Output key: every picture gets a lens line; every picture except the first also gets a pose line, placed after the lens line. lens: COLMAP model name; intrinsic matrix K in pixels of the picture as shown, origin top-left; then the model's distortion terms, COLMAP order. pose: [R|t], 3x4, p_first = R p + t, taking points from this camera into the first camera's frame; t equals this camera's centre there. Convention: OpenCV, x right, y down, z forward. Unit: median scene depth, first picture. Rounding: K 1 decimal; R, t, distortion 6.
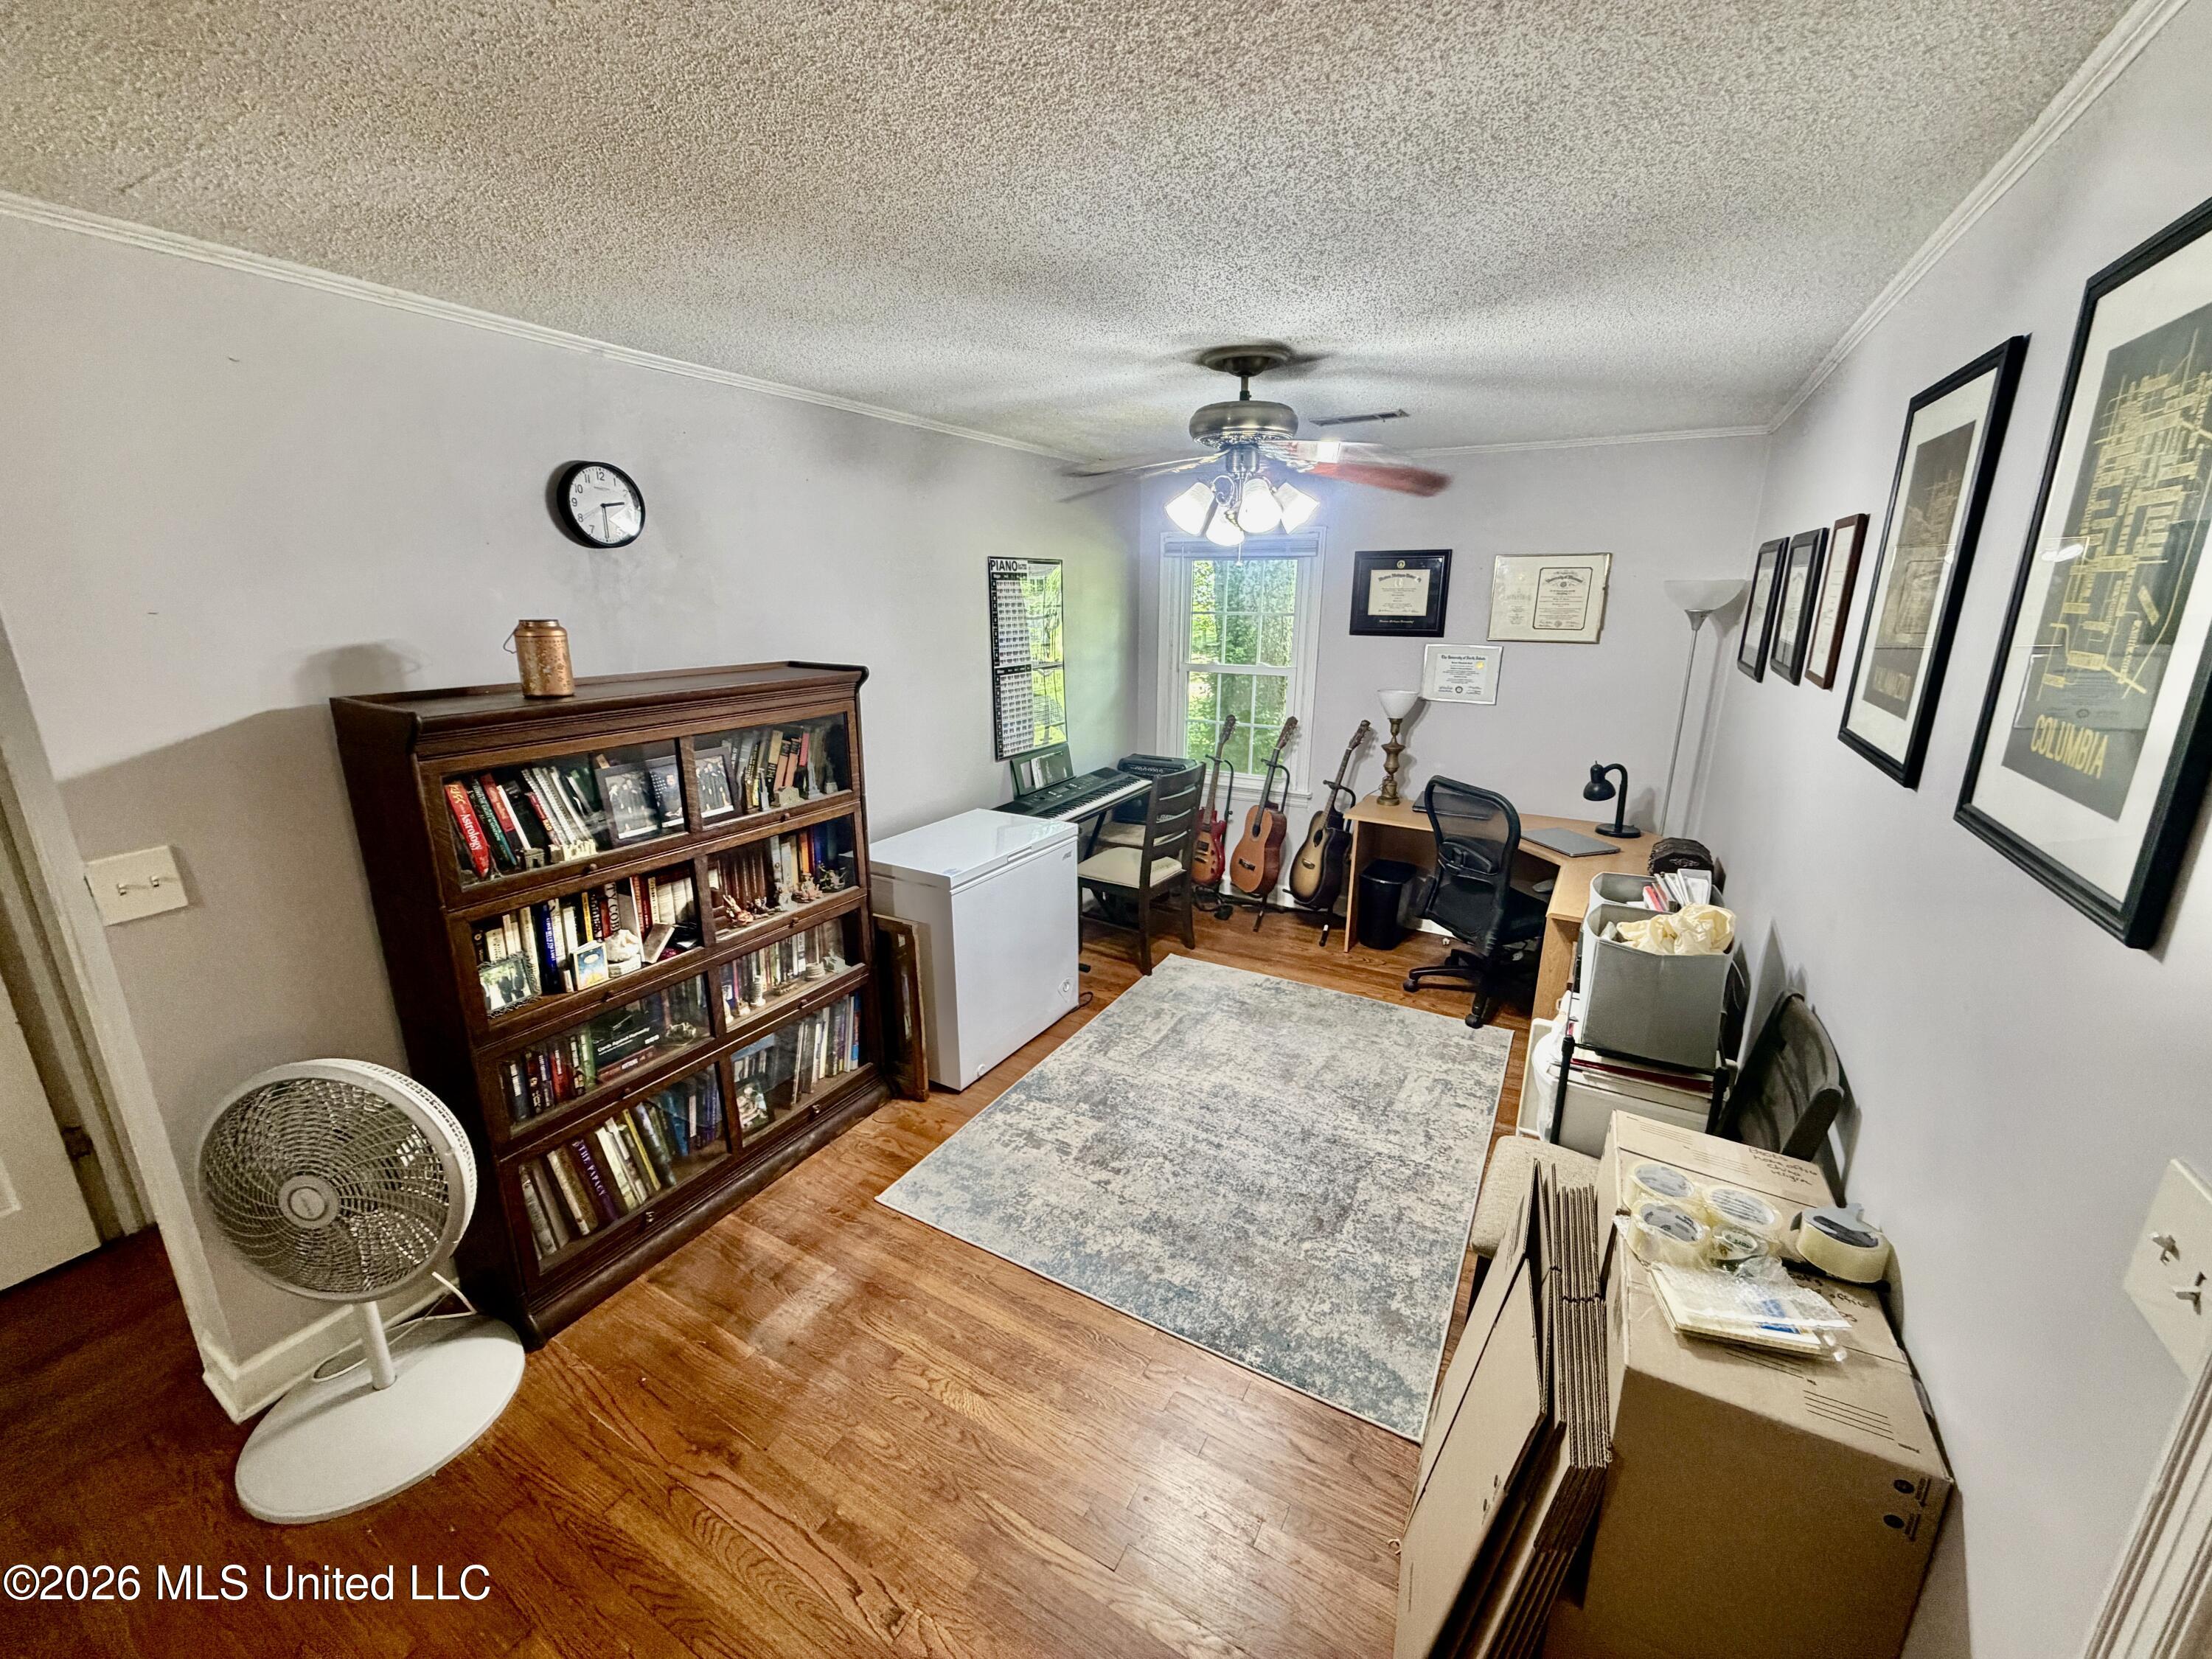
lens RADIAL K [[880.7, 0, 1105.1], [0, 880.7, 827.2], [0, 0, 1]] dist [0.000255, -0.000660]
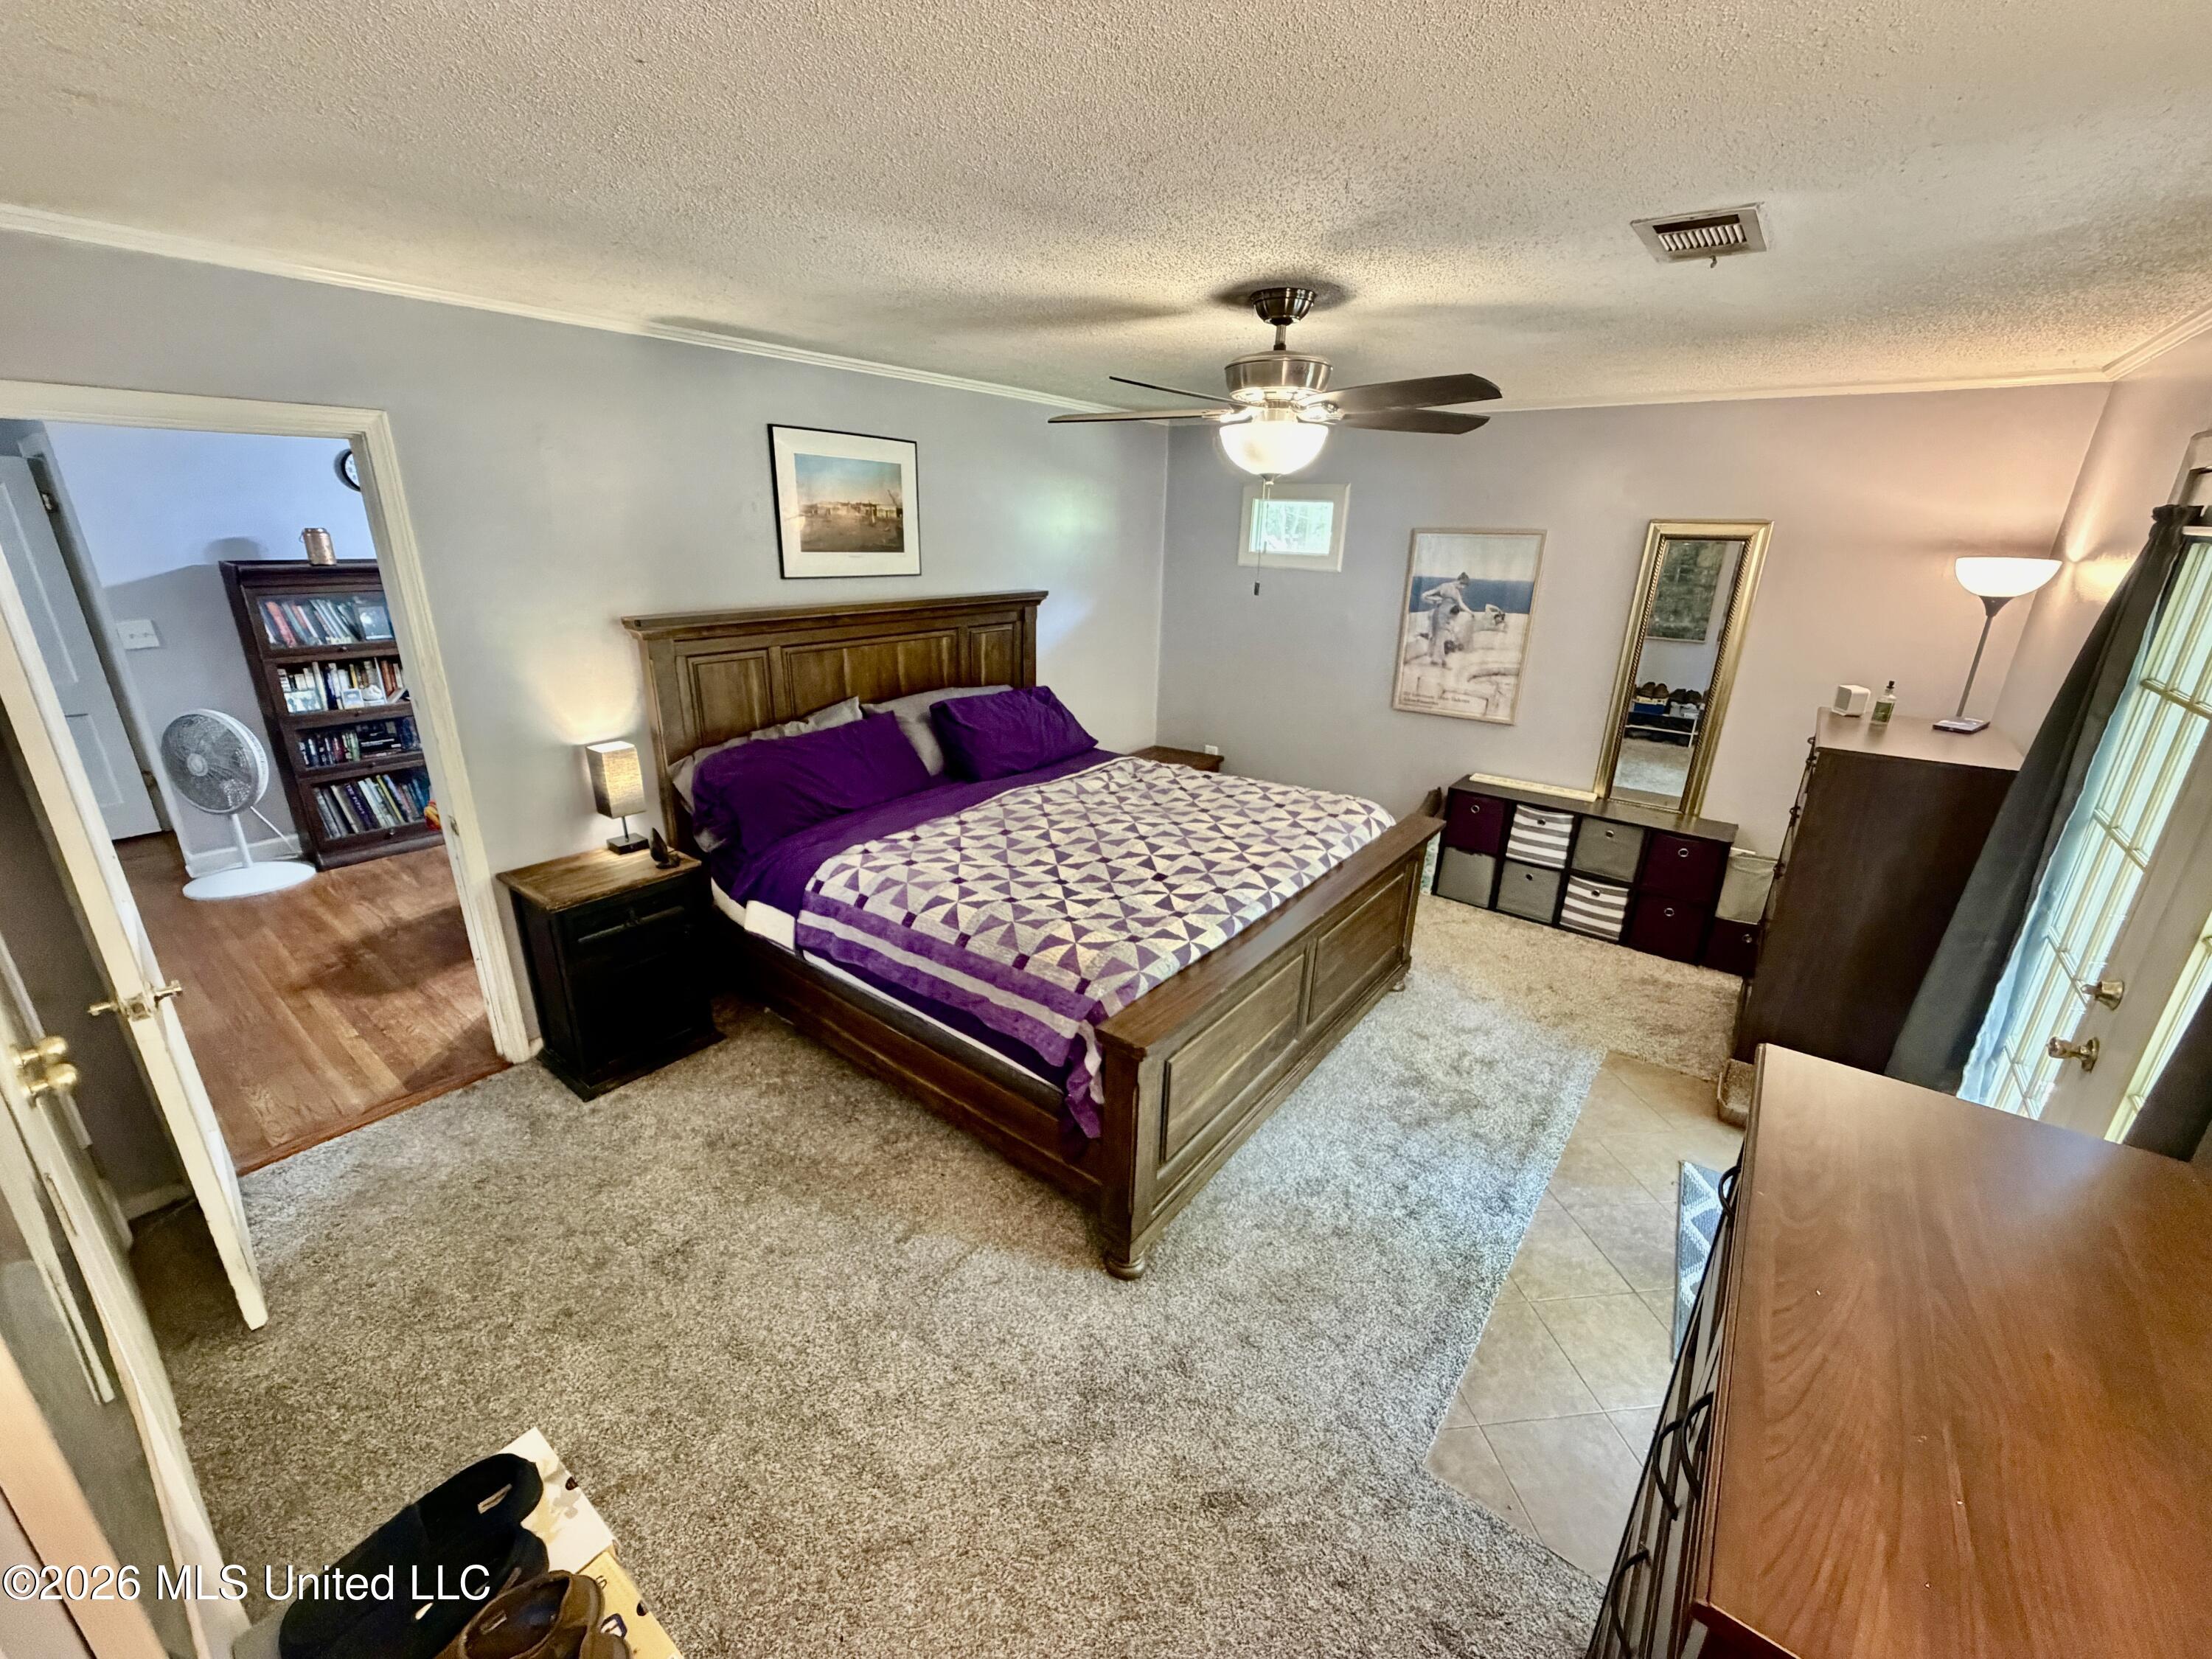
lens RADIAL K [[880.7, 0, 1107.7], [0, 880.7, 826.7], [0, 0, 1]] dist [0.000255, -0.000660]
pose [[0.989662, 0.058141, -0.131109, 1.488670], [-0.050572, 0.996896, 0.060341, 0.244400], [0.134211, -0.053086, 0.989530, -0.844256]]
